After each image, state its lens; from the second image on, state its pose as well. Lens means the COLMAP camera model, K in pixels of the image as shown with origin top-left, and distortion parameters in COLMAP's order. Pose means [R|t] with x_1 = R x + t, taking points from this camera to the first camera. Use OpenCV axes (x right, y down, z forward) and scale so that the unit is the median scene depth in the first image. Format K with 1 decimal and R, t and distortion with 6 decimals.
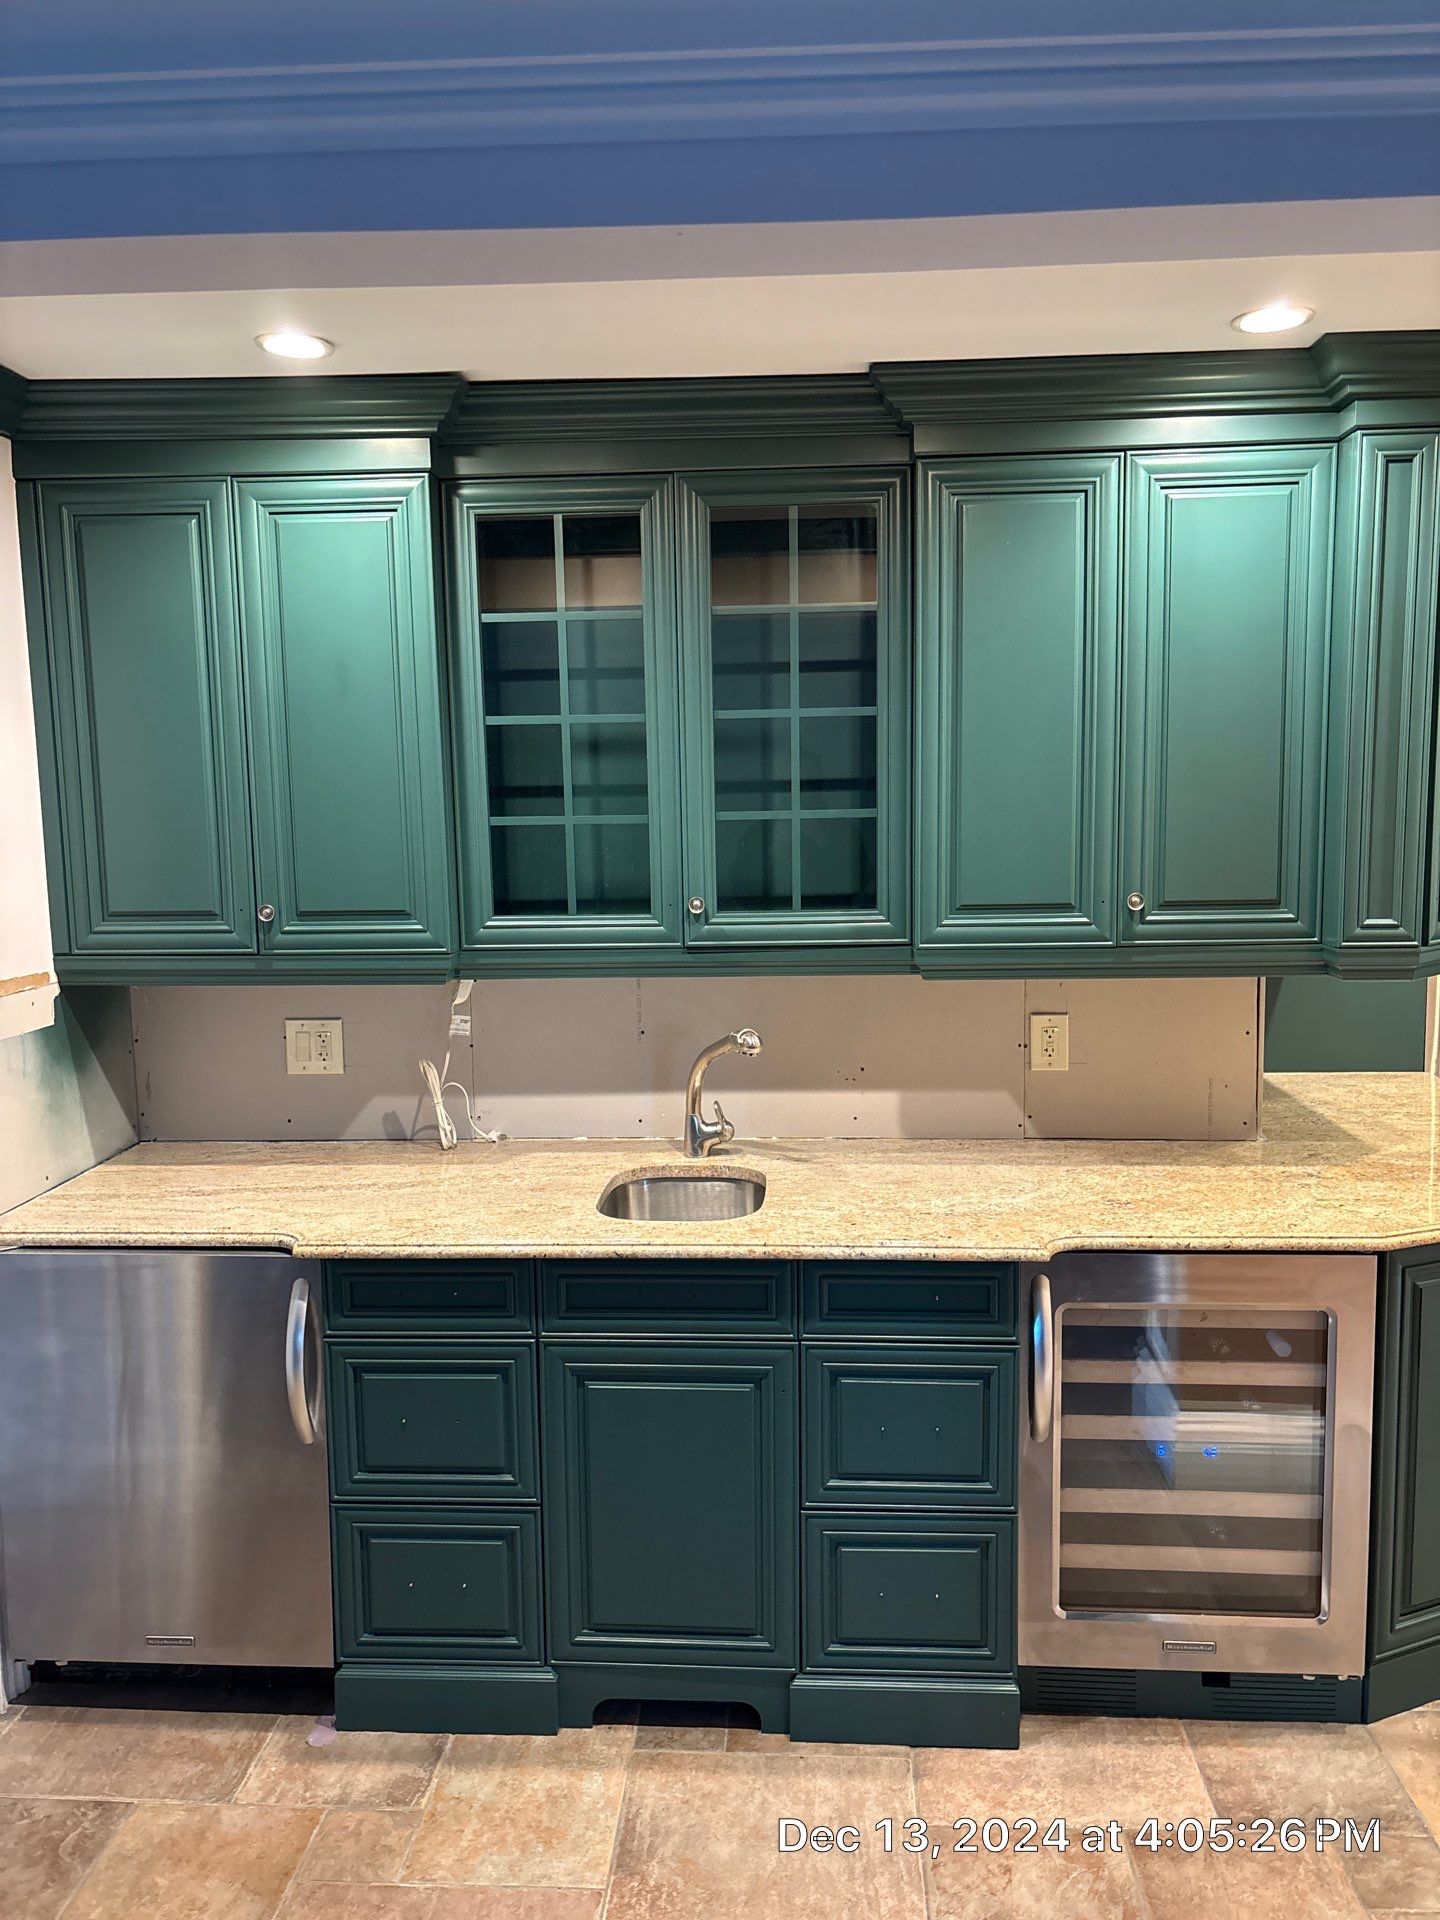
lens RADIAL K [[1445.5, 0, 727.7], [0, 1445.5, 966.7], [0, 0, 1]] dist [0.042633, -0.038678]
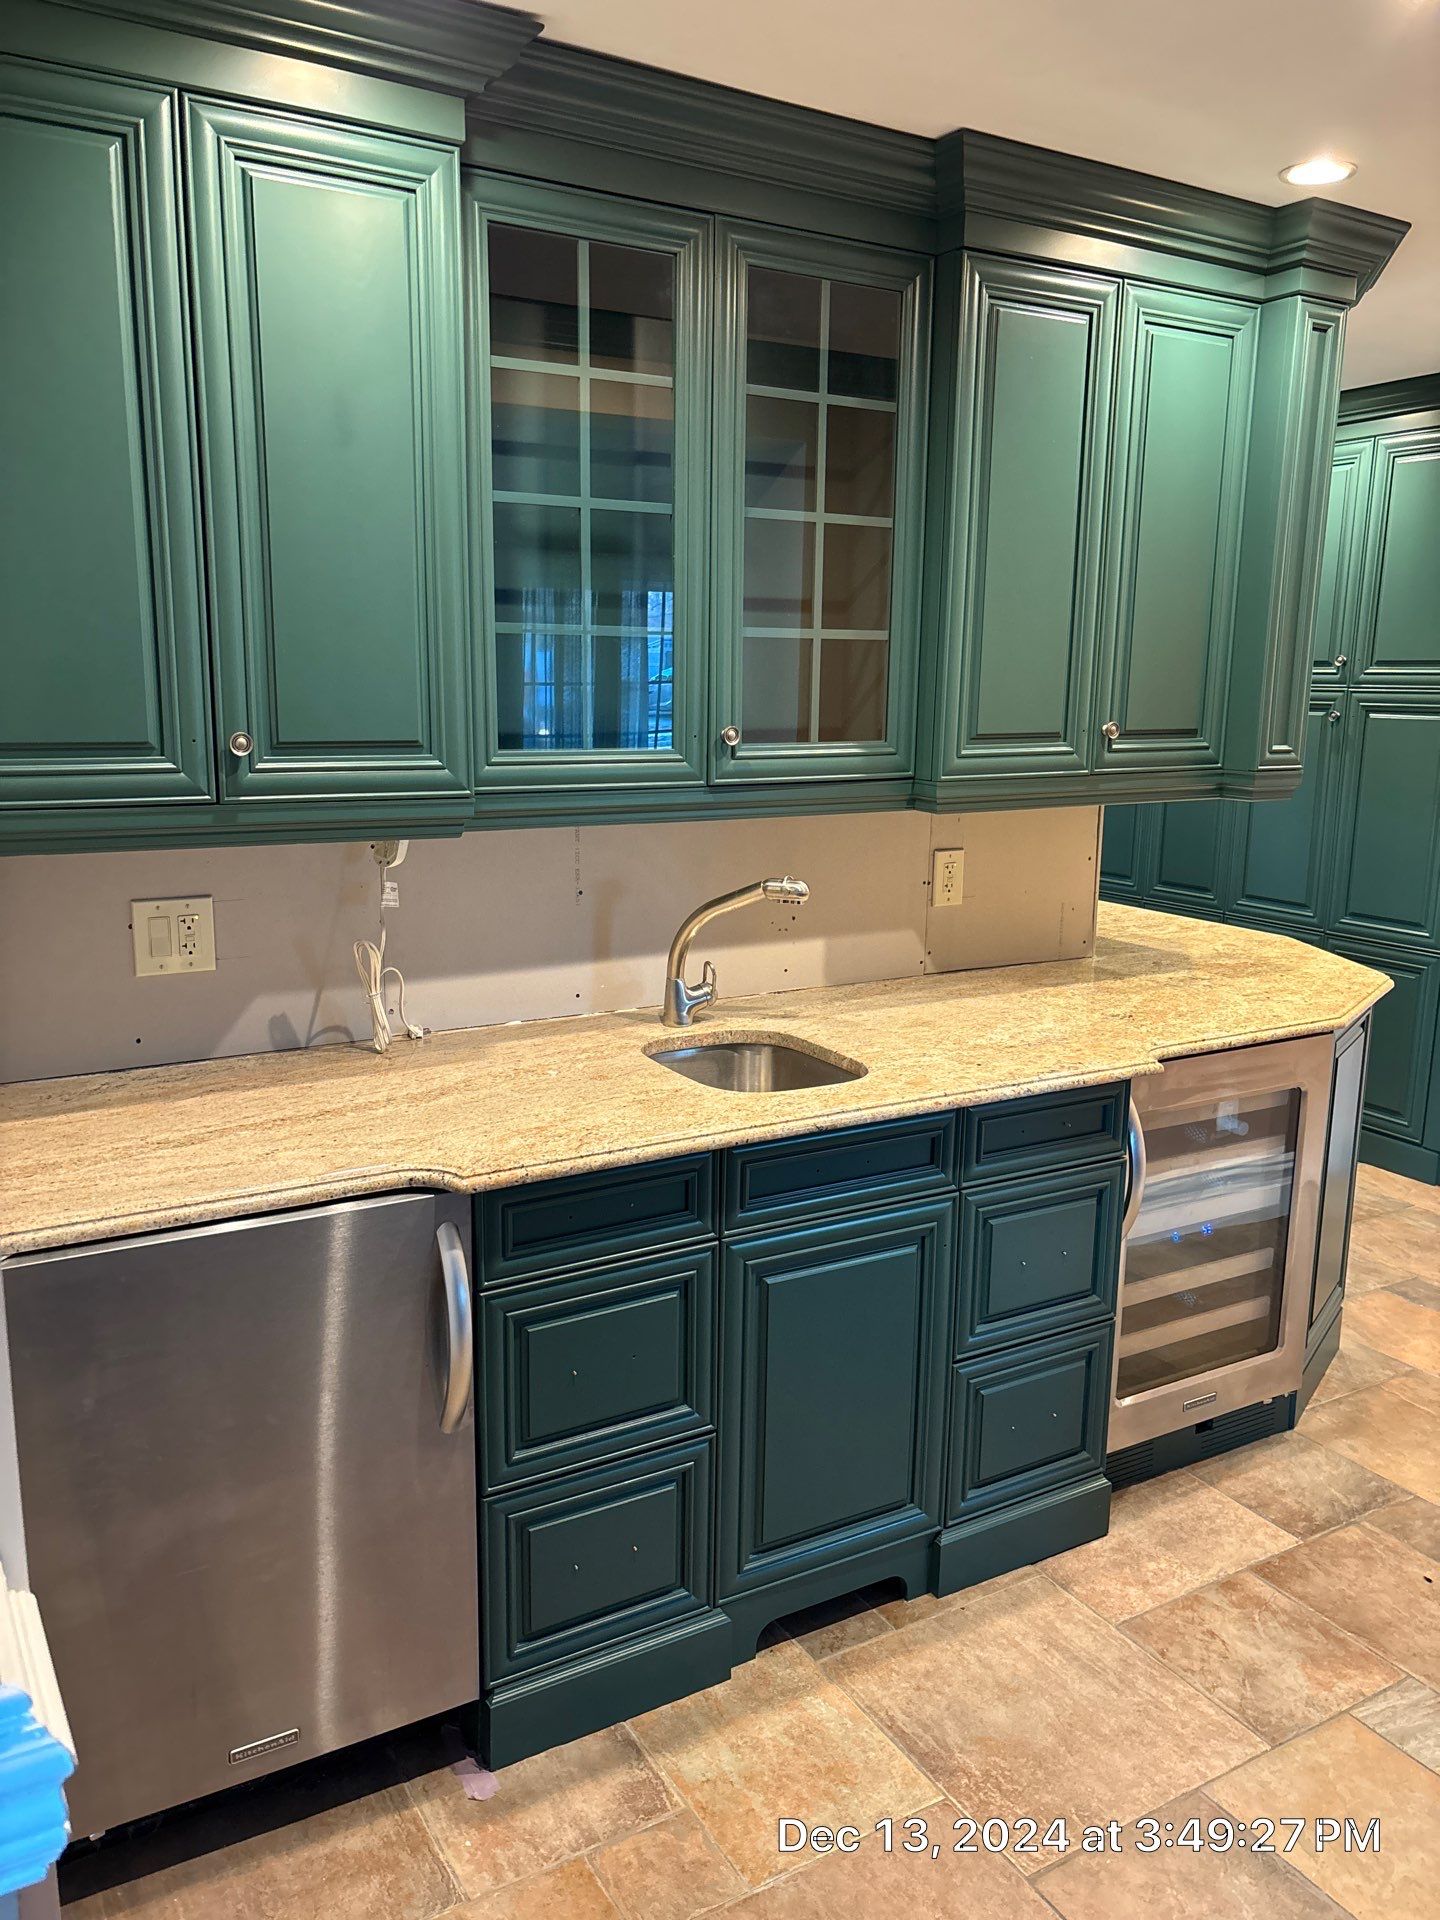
lens RADIAL K [[1445.5, 0, 707.2], [0, 1445.5, 963.5], [0, 0, 1]] dist [0.042633, -0.038678]
pose [[0.833383, -0.083408, 0.546366, -0.565660], [0.041349, 0.995186, 0.088853, 0.017607], [-0.551147, -0.051457, 0.832820, 0.292055]]
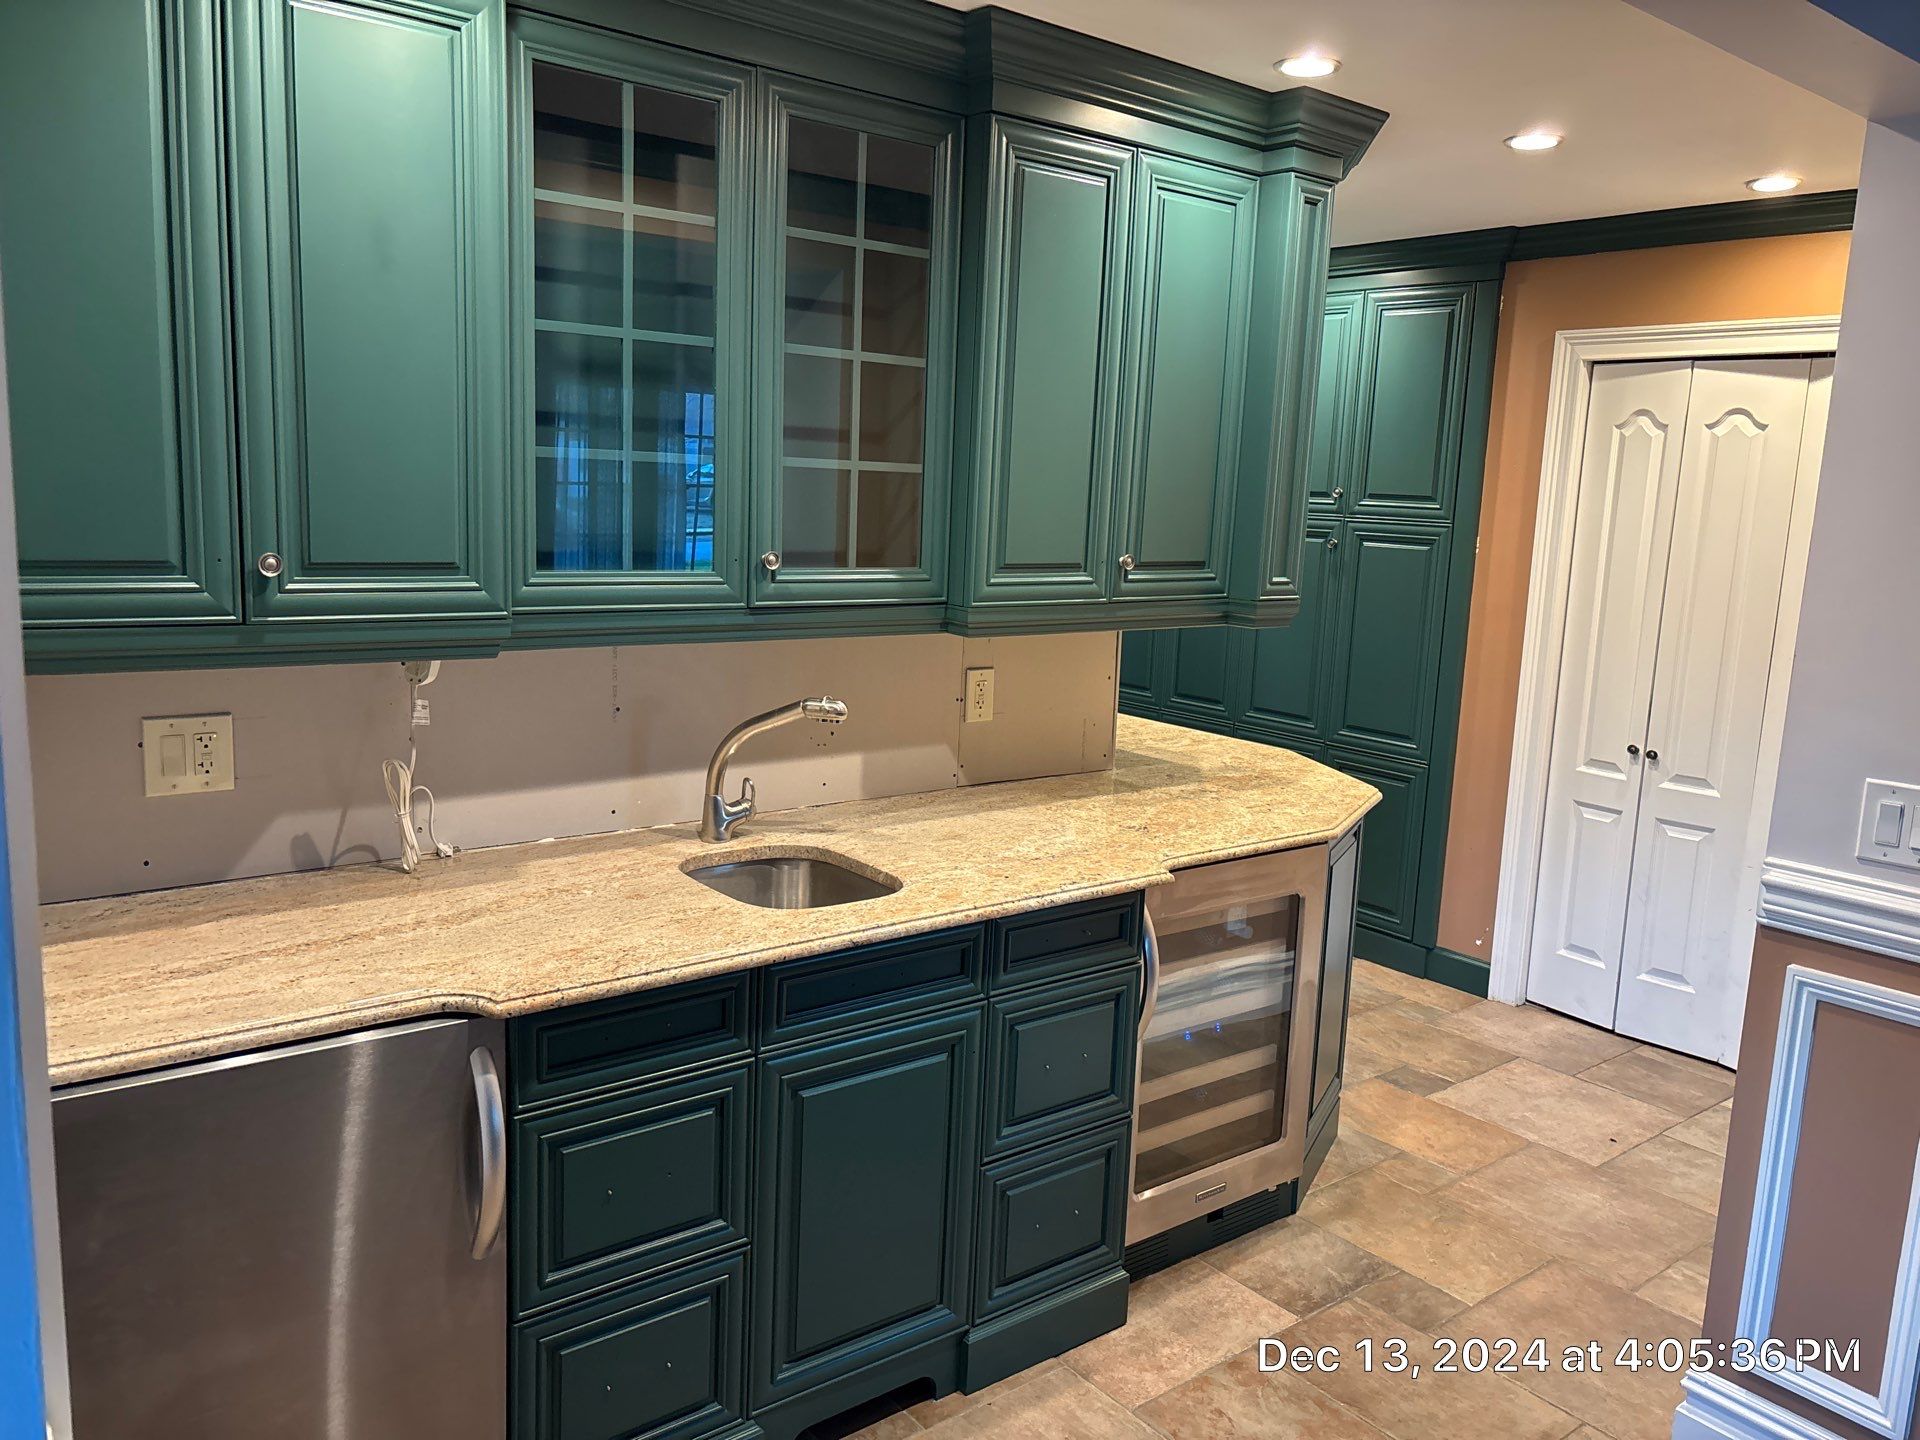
lens RADIAL K [[1445.5, 0, 962.5], [0, 1445.5, 715.2], [0, 0, 1]] dist [0.042633, -0.038678]
pose [[0.742786, -0.060757, 0.666766, -0.585099], [0.025765, 0.997730, 0.062212, 0.000765], [-0.669033, -0.029031, 0.742666, 0.263585]]
